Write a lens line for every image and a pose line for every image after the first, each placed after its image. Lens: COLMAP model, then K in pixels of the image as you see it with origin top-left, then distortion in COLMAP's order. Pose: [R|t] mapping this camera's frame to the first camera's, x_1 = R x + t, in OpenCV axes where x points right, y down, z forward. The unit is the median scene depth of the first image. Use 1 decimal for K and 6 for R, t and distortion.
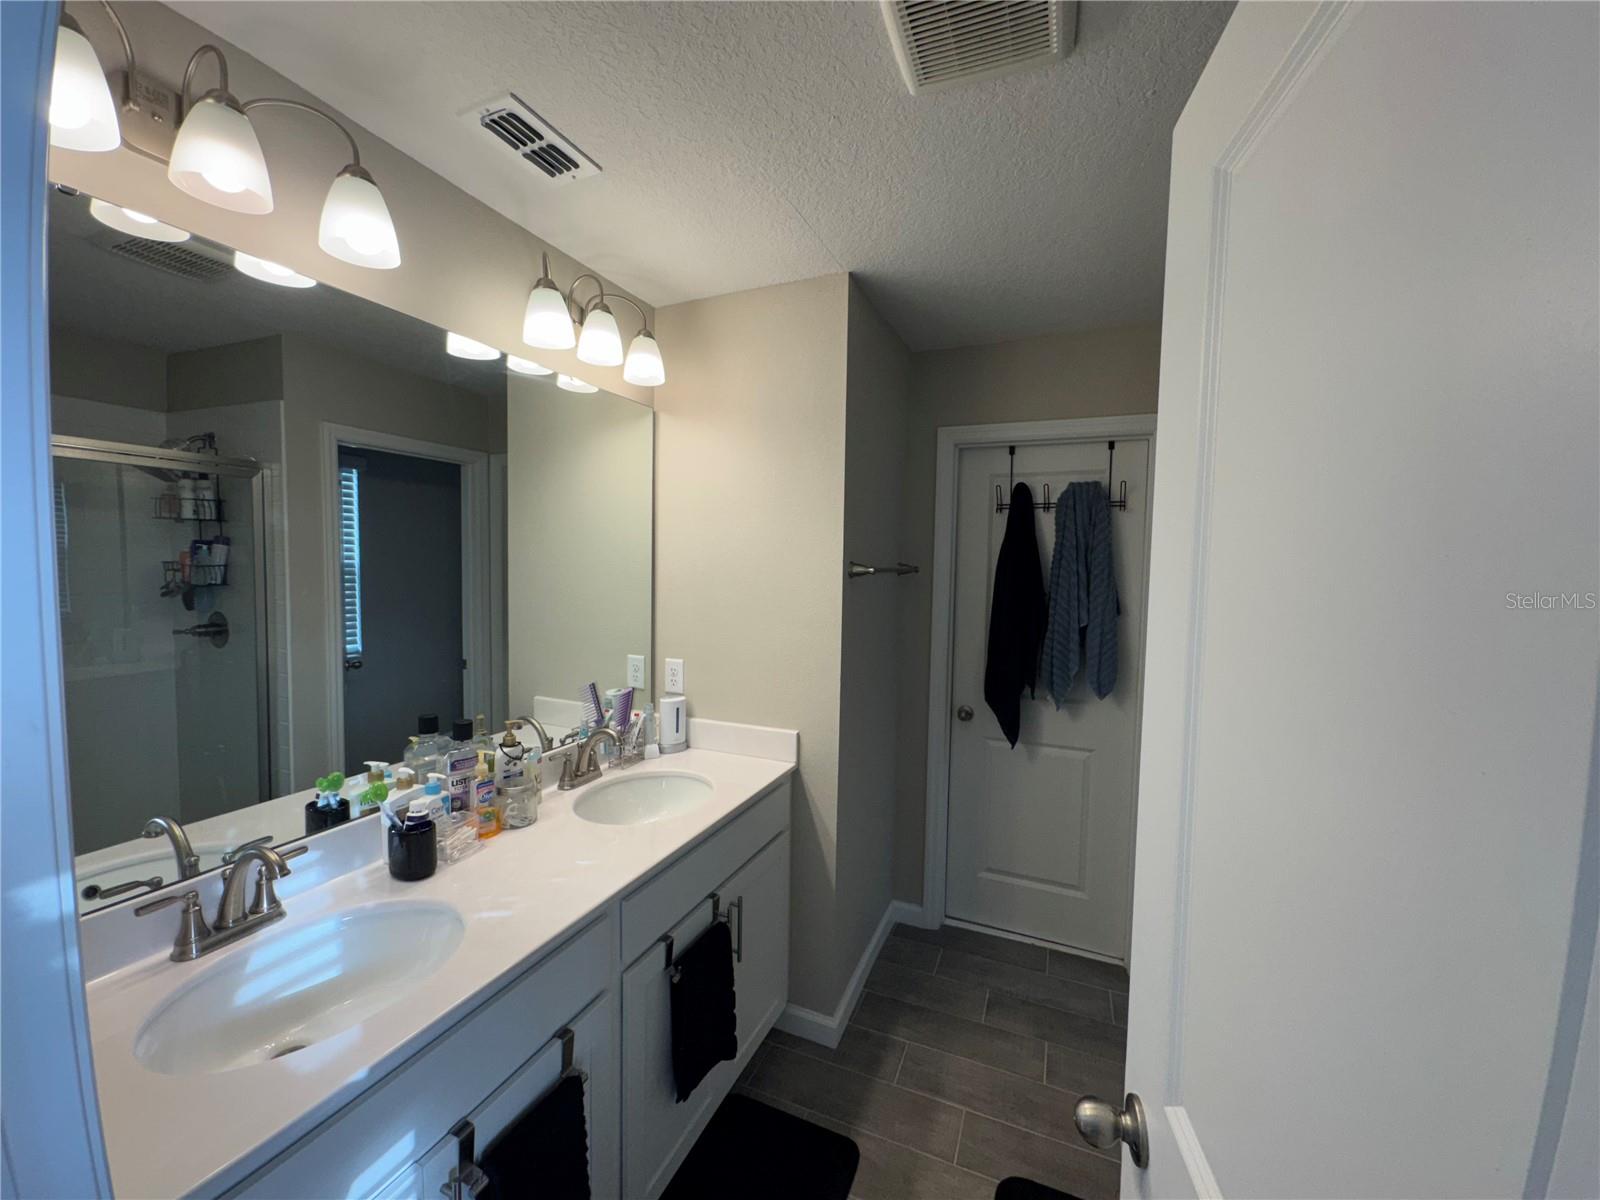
lens RADIAL K [[645.4, 0, 800.0], [0, 645.4, 600.0], [0, 0, 1]] dist [-0.000120, -0.000006]
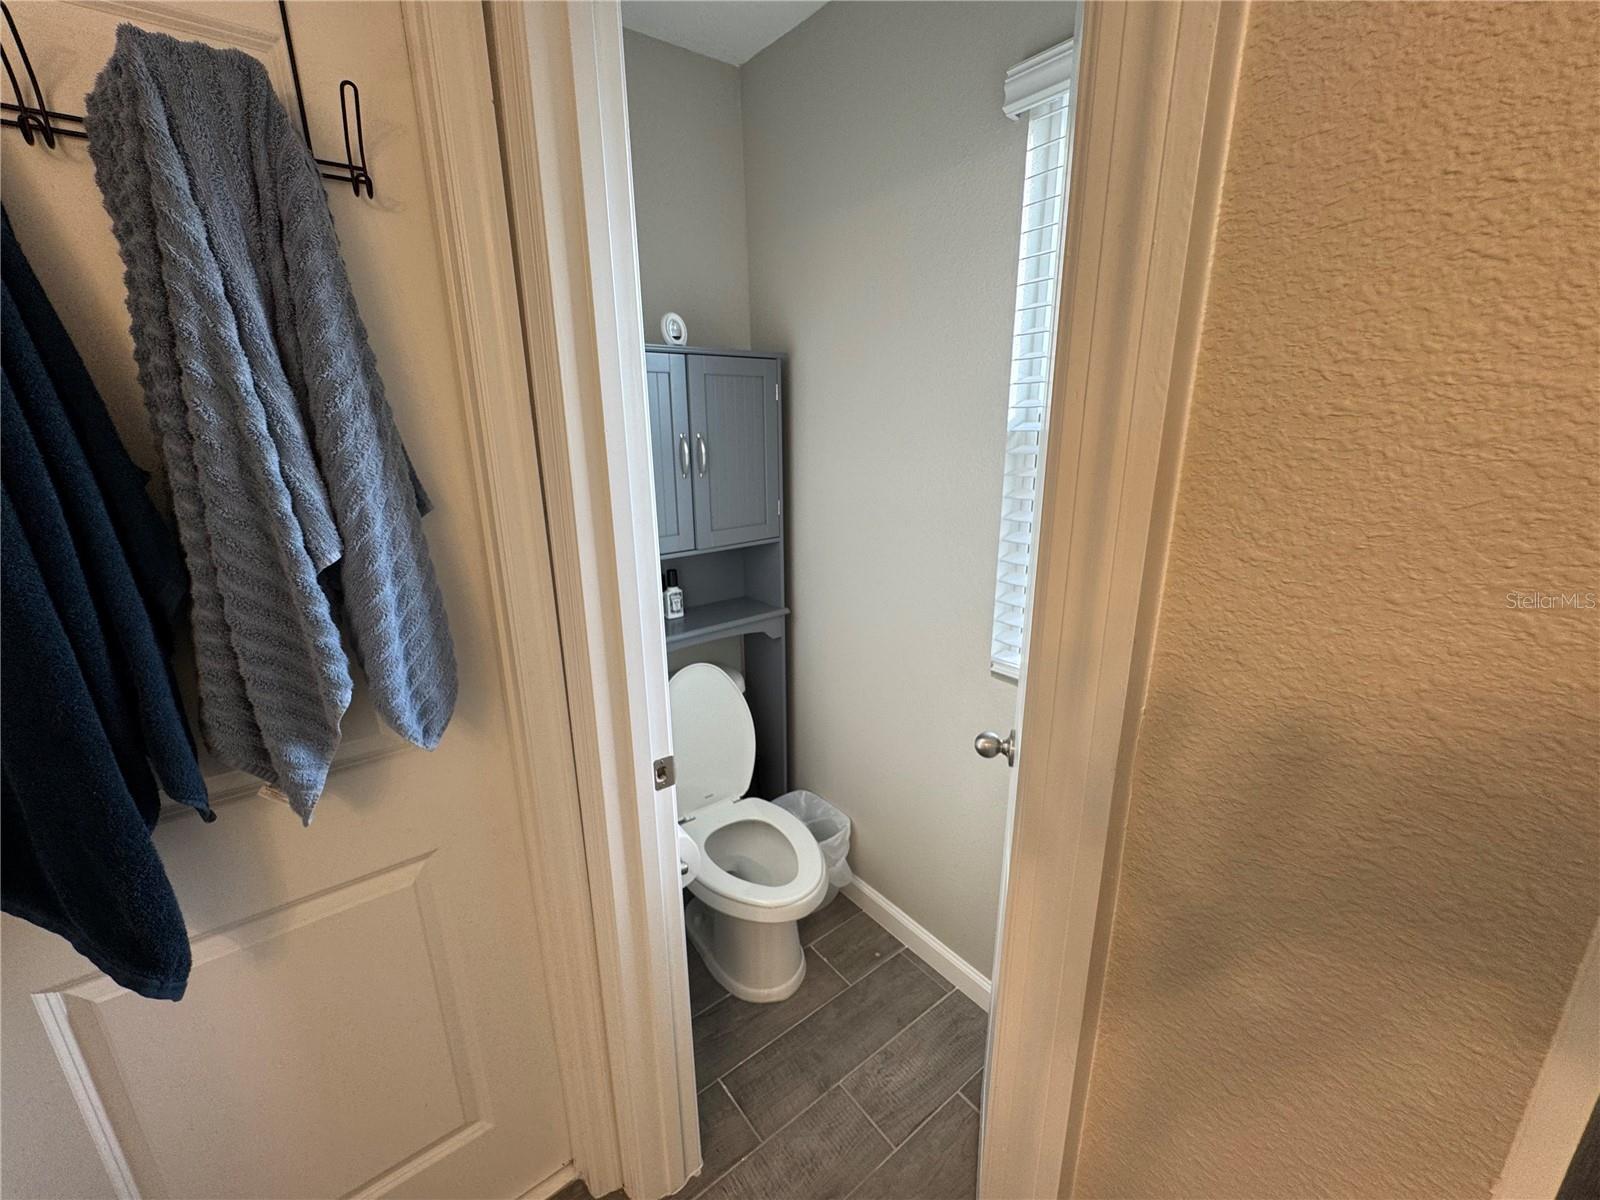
lens RADIAL K [[633.1, 0, 803.8], [0, 633.1, 547.4], [0, 0, 1]] dist [0.001255, 0.000161]
pose [[0.399434, -0.256653, 0.880103, 0.251194], [0.068265, 0.965674, 0.250625, -0.028119], [-0.914217, -0.040028, 0.403244, 0.641788]]
